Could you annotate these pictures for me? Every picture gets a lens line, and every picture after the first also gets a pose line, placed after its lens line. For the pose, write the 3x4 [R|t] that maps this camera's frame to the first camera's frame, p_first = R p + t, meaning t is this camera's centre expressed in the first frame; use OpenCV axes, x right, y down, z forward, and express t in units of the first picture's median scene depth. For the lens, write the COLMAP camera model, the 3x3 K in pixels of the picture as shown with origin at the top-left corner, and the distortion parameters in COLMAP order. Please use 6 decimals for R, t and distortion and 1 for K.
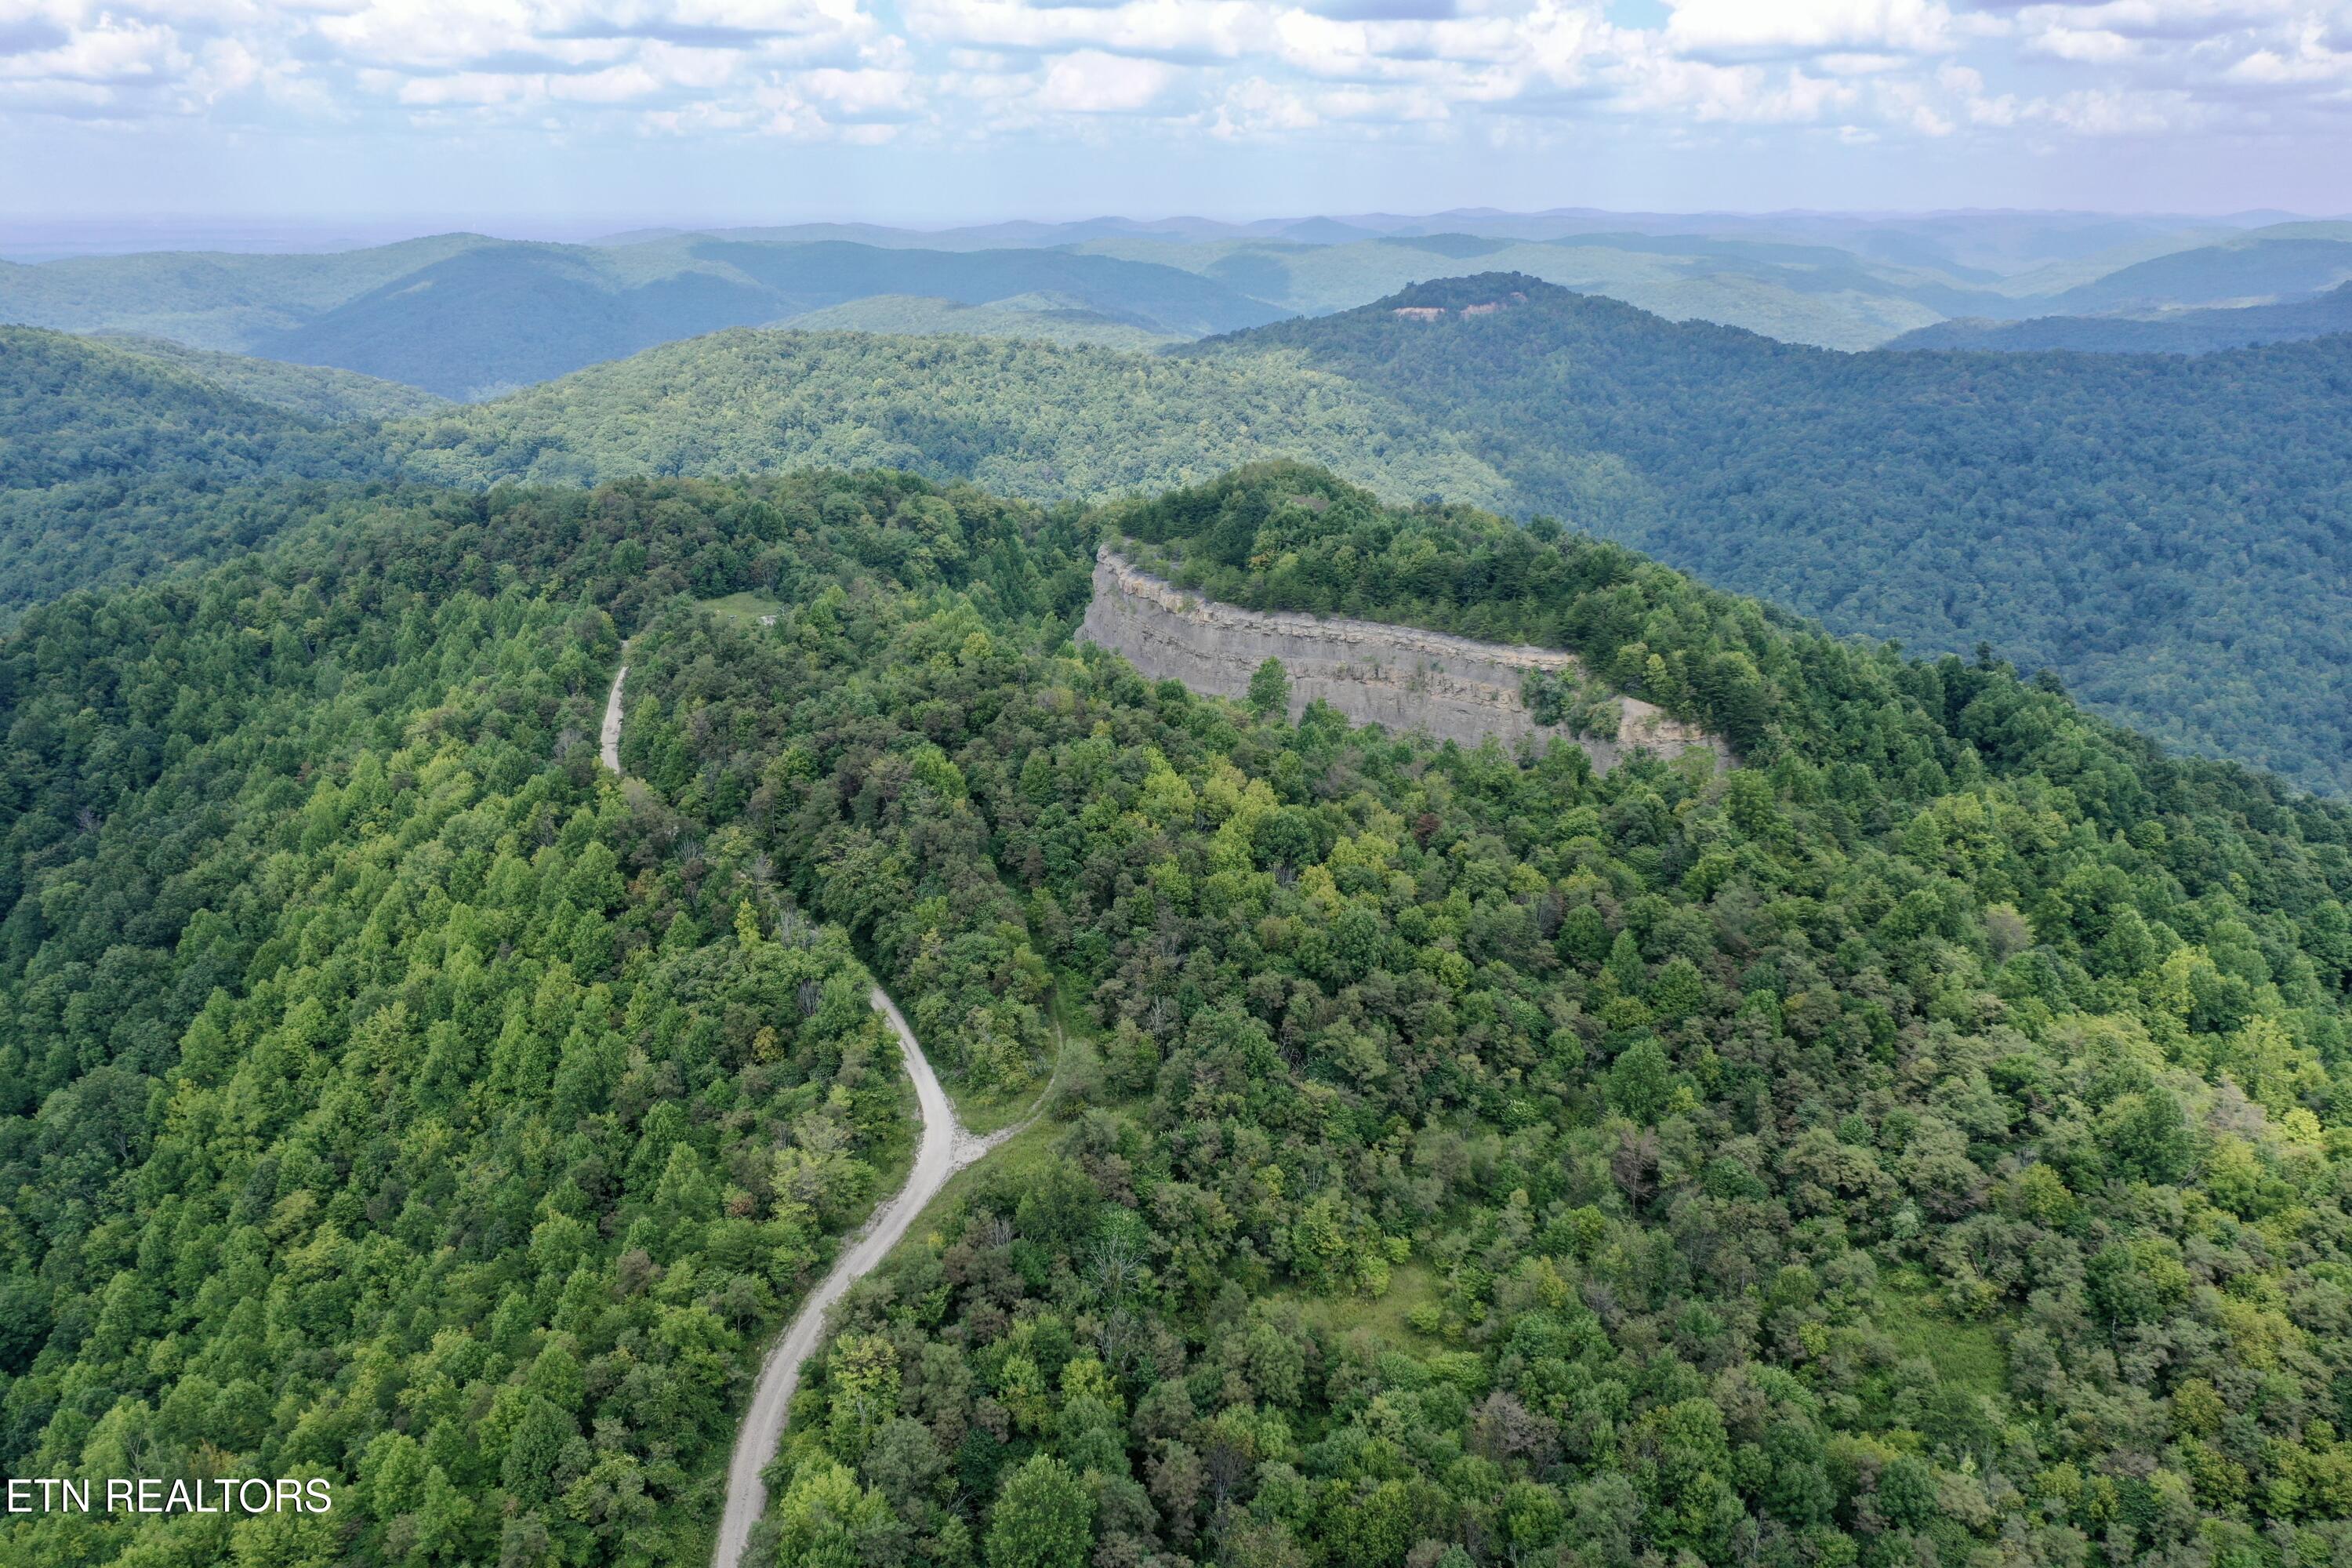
lens RADIAL K [[1862.3, 0, 1173.0], [0, 1862.3, 783.9], [0, 0, 1]] dist [0.000735, 0.003541]
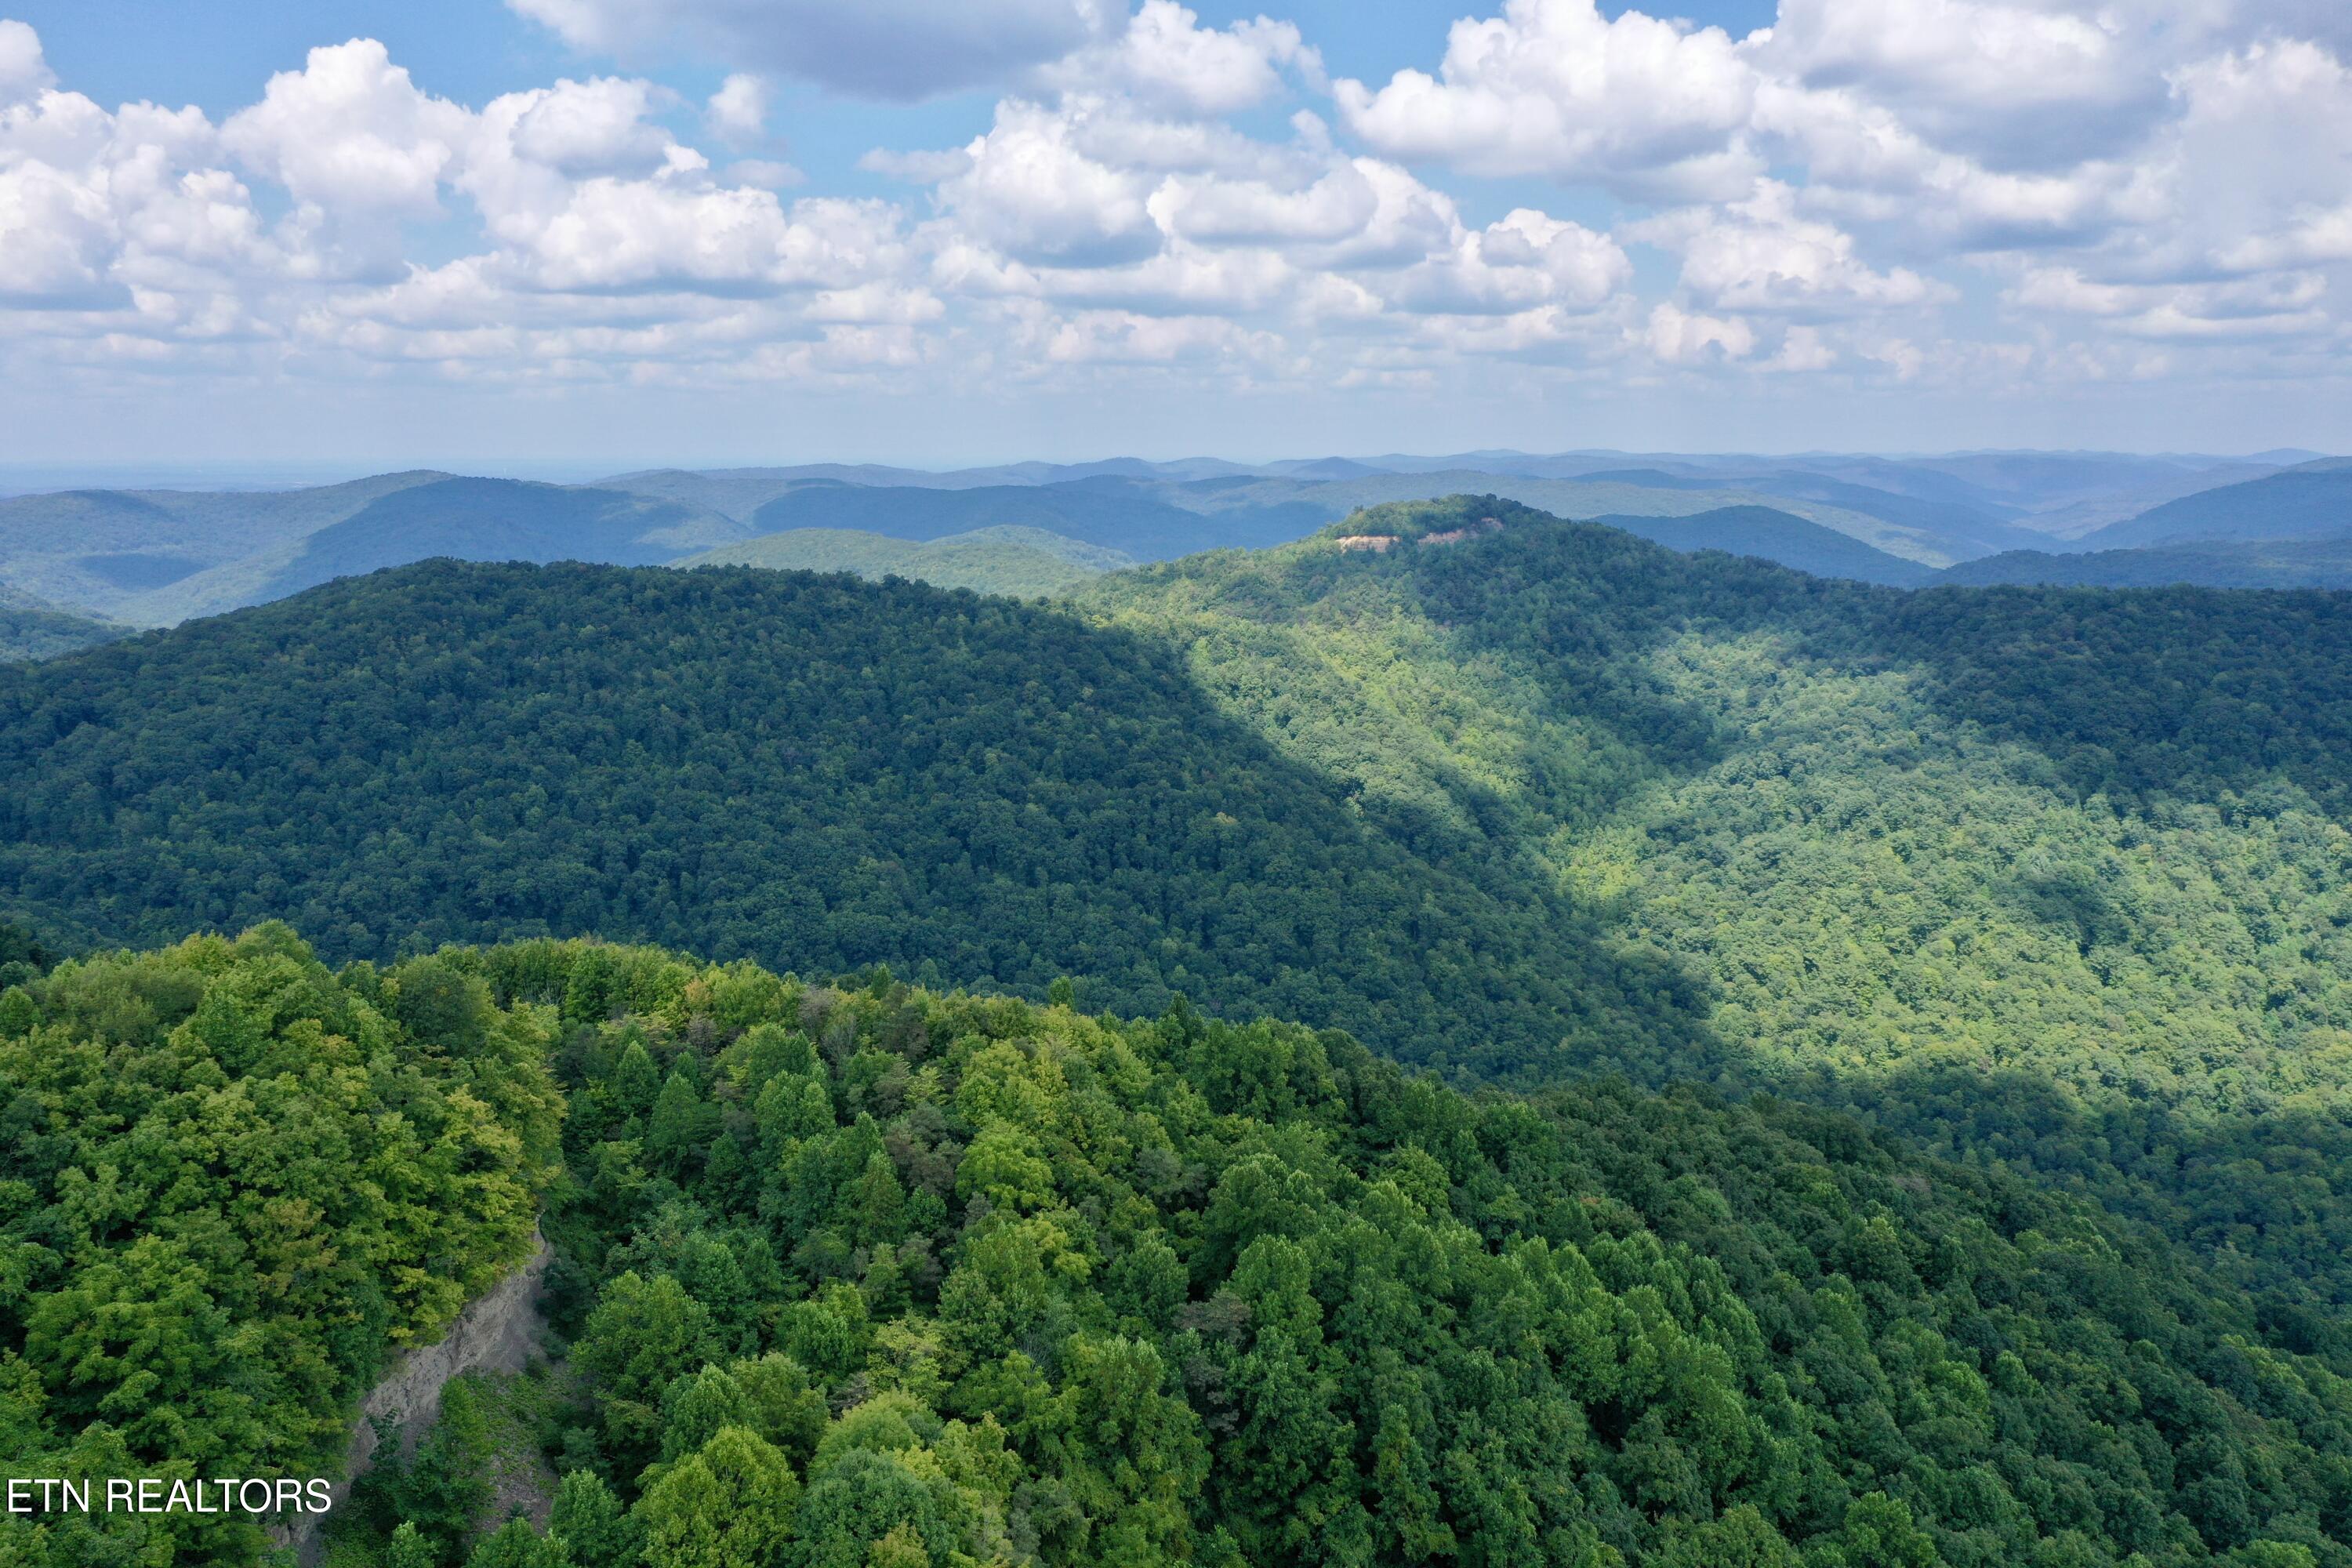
lens RADIAL K [[1862.3, 0, 1173.0], [0, 1862.3, 783.9], [0, 0, 1]] dist [0.000735, 0.003541]
pose [[0.999836, 0.000163, -0.018117, 0.078045], [-0.002415, 0.992241, -0.124307, -0.058895], [0.017957, 0.124330, 0.992078, 0.257055]]
